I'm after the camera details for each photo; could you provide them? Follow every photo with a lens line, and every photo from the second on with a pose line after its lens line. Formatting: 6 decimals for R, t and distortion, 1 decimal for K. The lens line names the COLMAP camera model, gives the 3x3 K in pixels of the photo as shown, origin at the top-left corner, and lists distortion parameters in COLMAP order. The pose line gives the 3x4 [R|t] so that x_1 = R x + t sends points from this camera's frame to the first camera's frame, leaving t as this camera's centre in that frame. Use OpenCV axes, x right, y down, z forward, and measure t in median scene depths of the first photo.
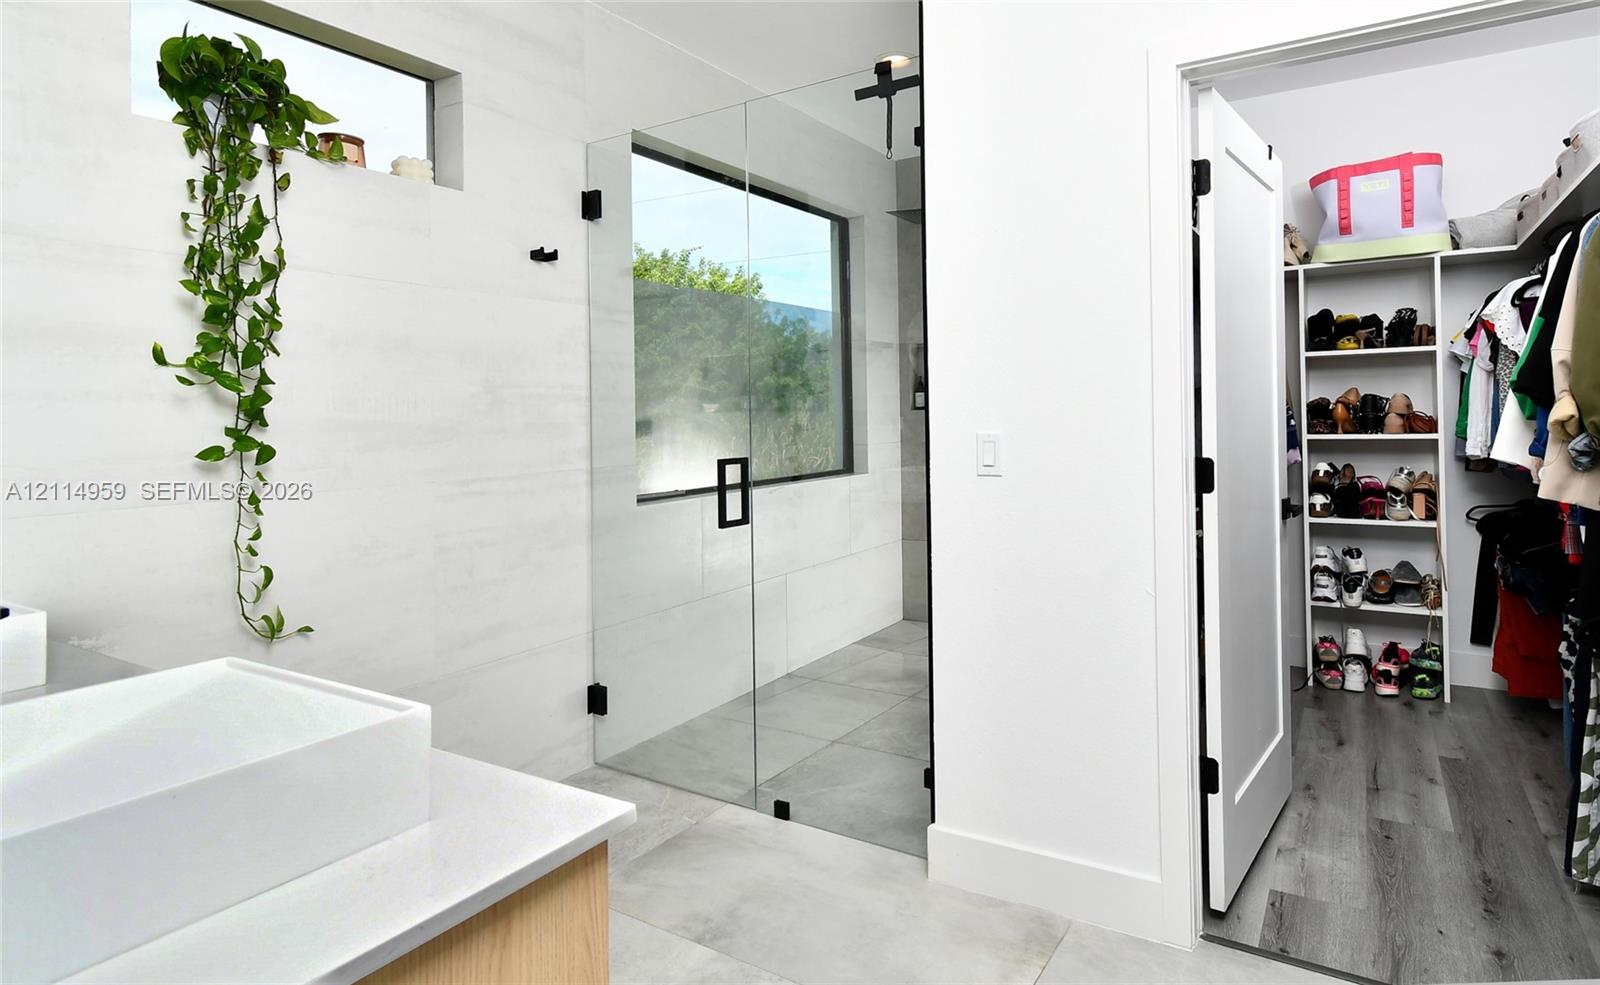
lens RADIAL K [[837.1, 0, 908.2], [0, 837.1, 413.1], [0, 0, 1]] dist [0.007088, 0.001183]
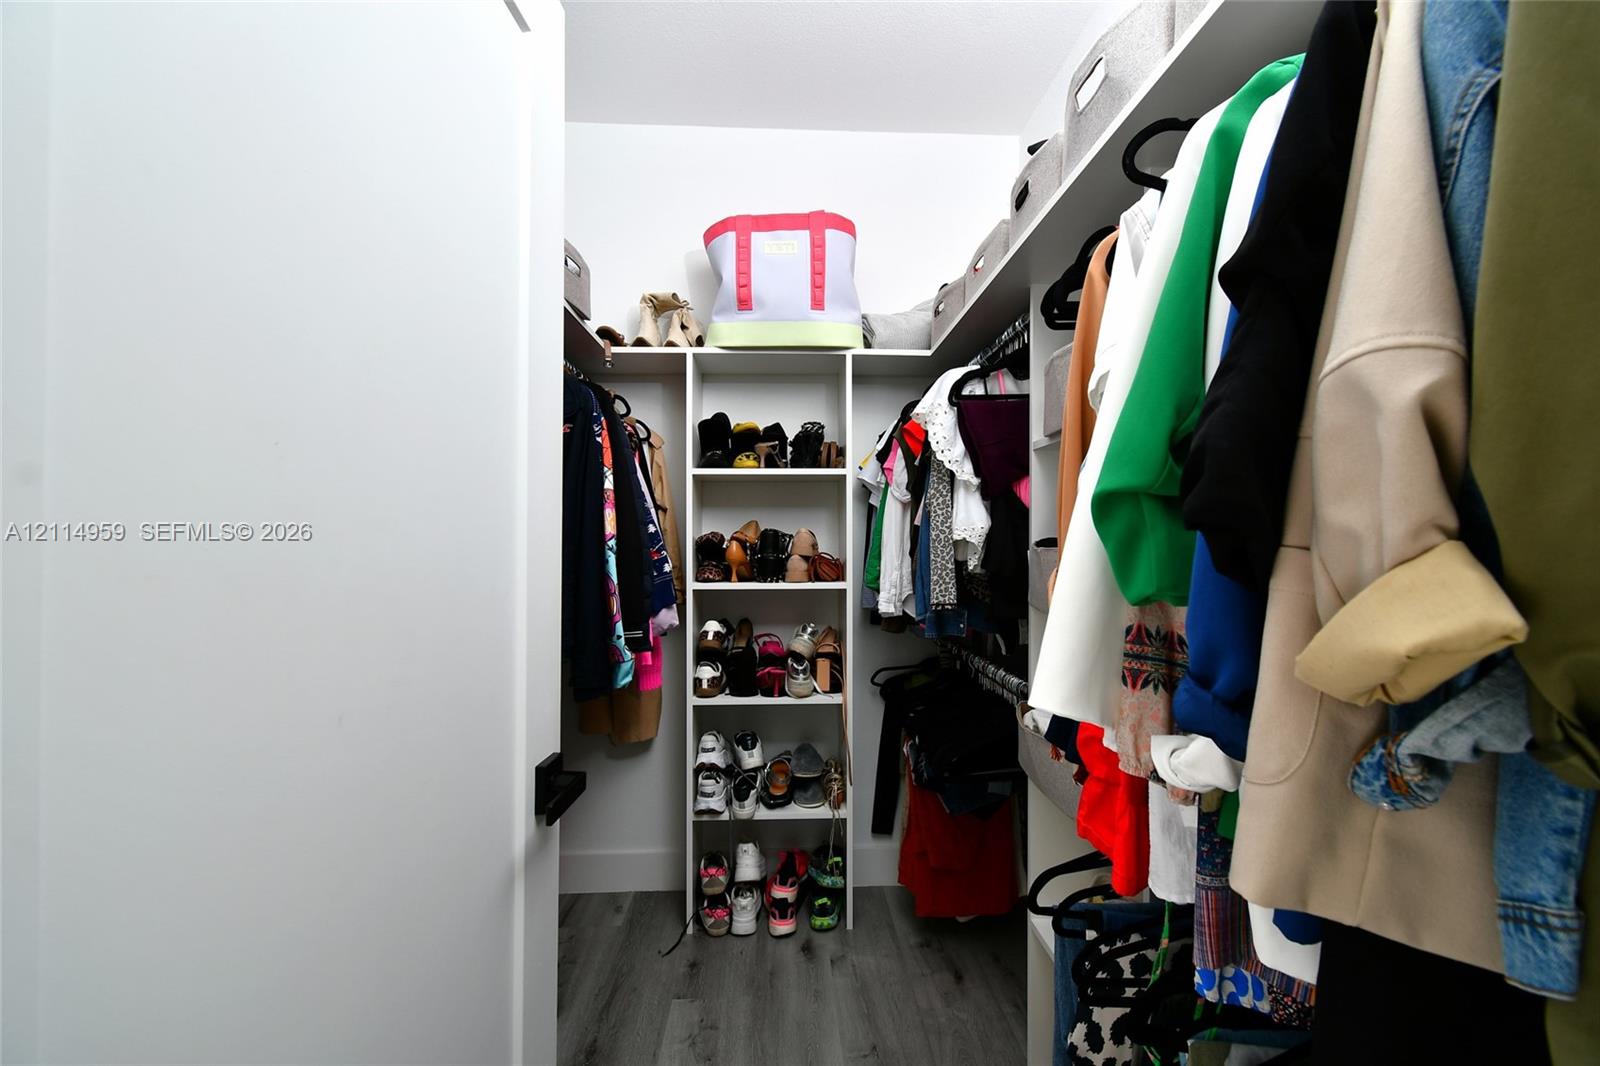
lens RADIAL K [[706.5, 0, 802.9], [0, 706.5, 526.2], [0, 0, 1]] dist [-0.000557, -0.000520]
pose [[0.860418, 0.030379, 0.508683, 0.254229], [-0.017796, 0.999404, -0.029583, -0.006988], [-0.509279, 0.016401, 0.860445, 0.442460]]
